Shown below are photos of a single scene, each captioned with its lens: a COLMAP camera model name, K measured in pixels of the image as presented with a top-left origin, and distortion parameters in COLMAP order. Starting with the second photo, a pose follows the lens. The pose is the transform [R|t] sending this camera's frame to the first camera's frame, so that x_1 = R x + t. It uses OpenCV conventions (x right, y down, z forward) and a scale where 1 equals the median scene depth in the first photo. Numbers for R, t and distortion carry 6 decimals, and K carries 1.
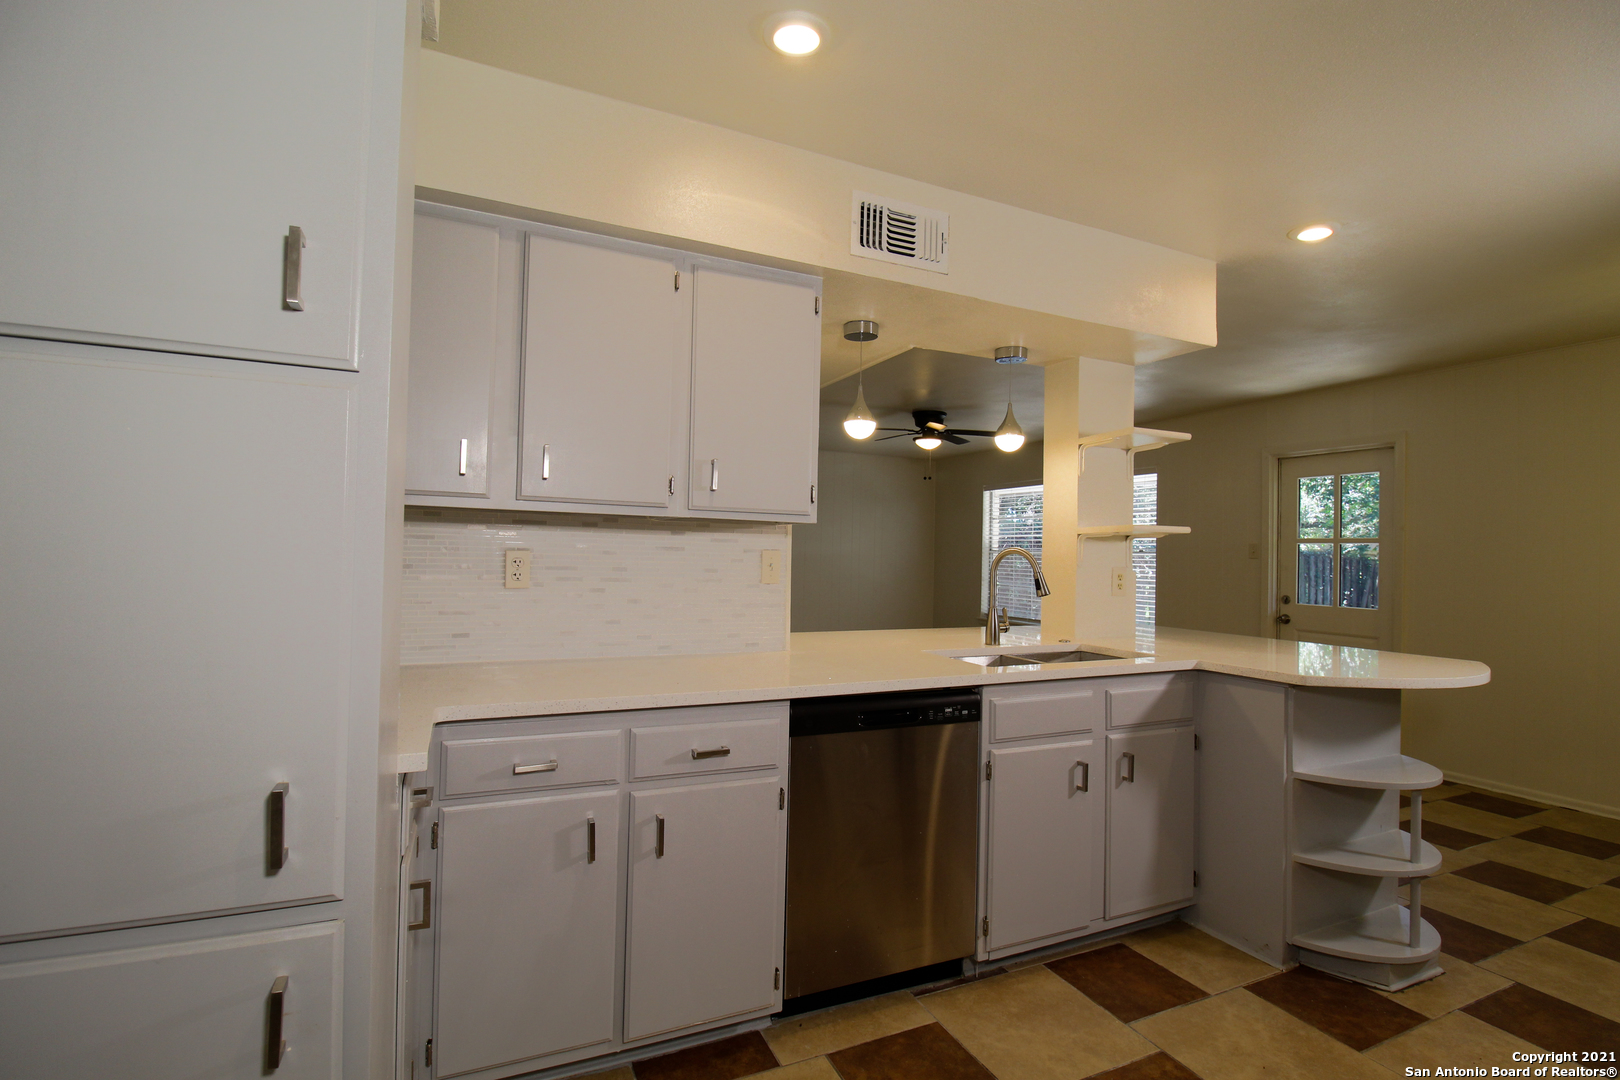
lens RADIAL K [[753.8, 0, 815.3], [0, 753.8, 539.0], [0, 0, 1]] dist [0.001369, -0.015750]
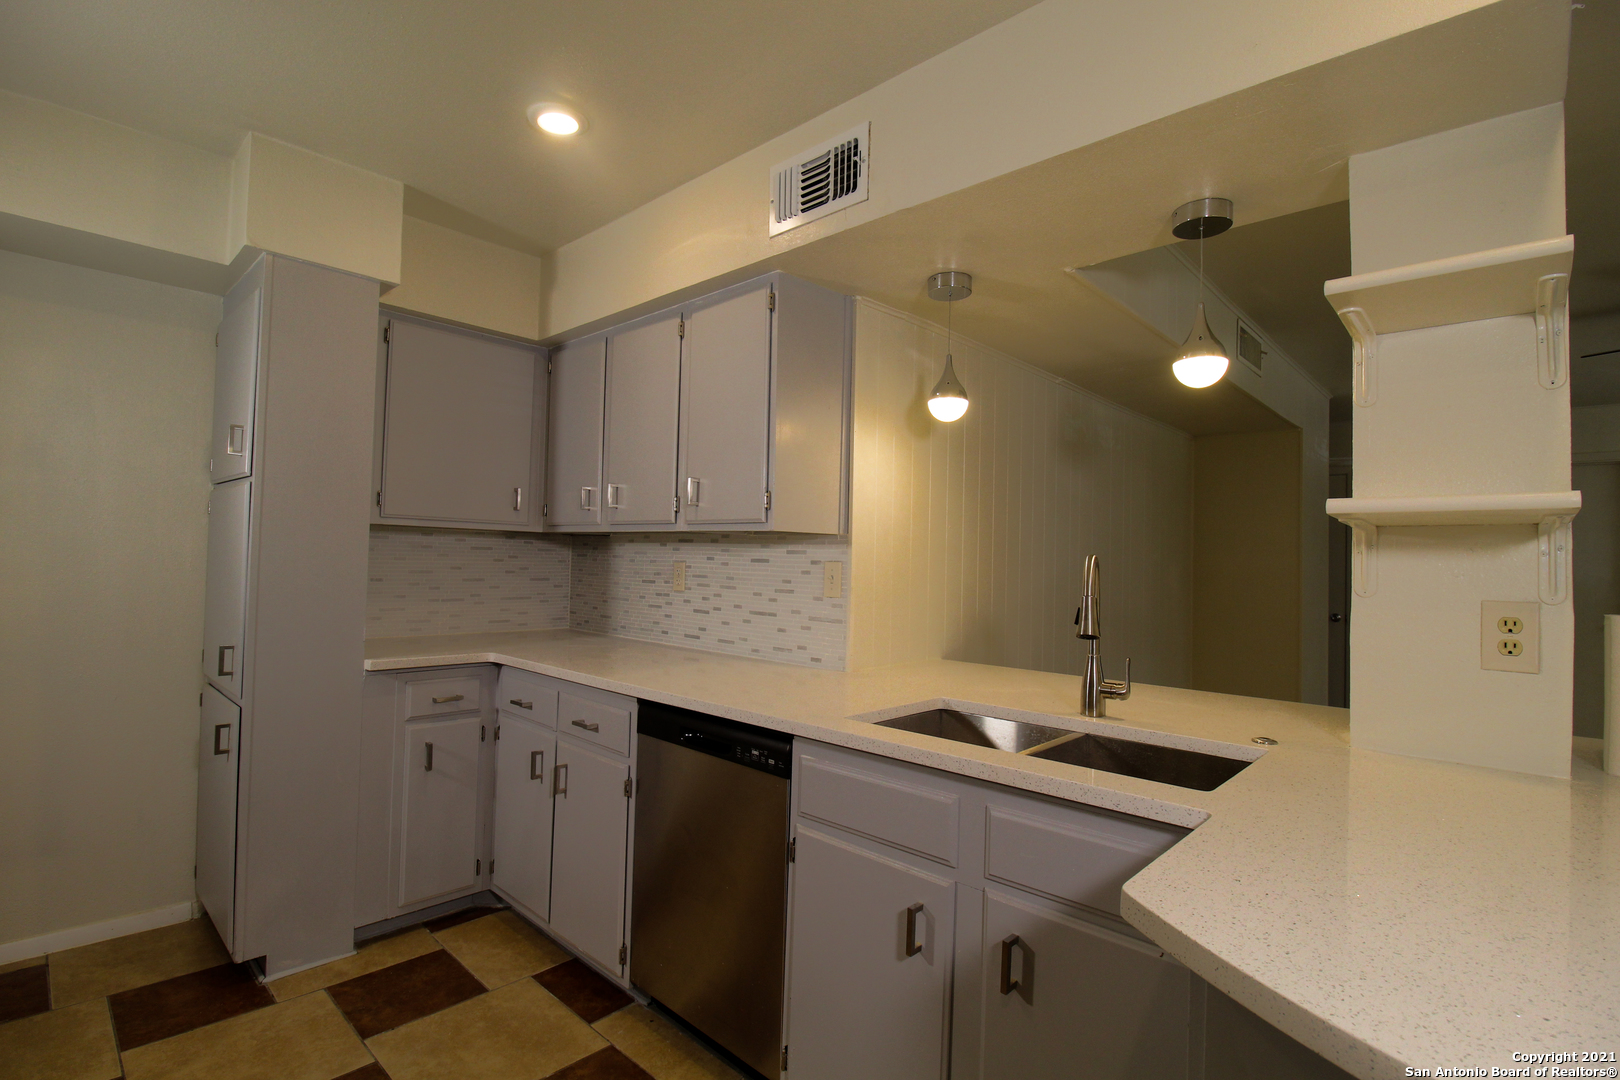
lens RADIAL K [[753.8, 0, 815.3], [0, 753.8, 539.0], [0, 0, 1]] dist [0.001369, -0.015750]
pose [[0.379553, -0.038744, -0.924358, 0.936839], [-0.000103, 0.999121, -0.041920, 0.030664], [0.925170, 0.016006, 0.379215, 0.730294]]
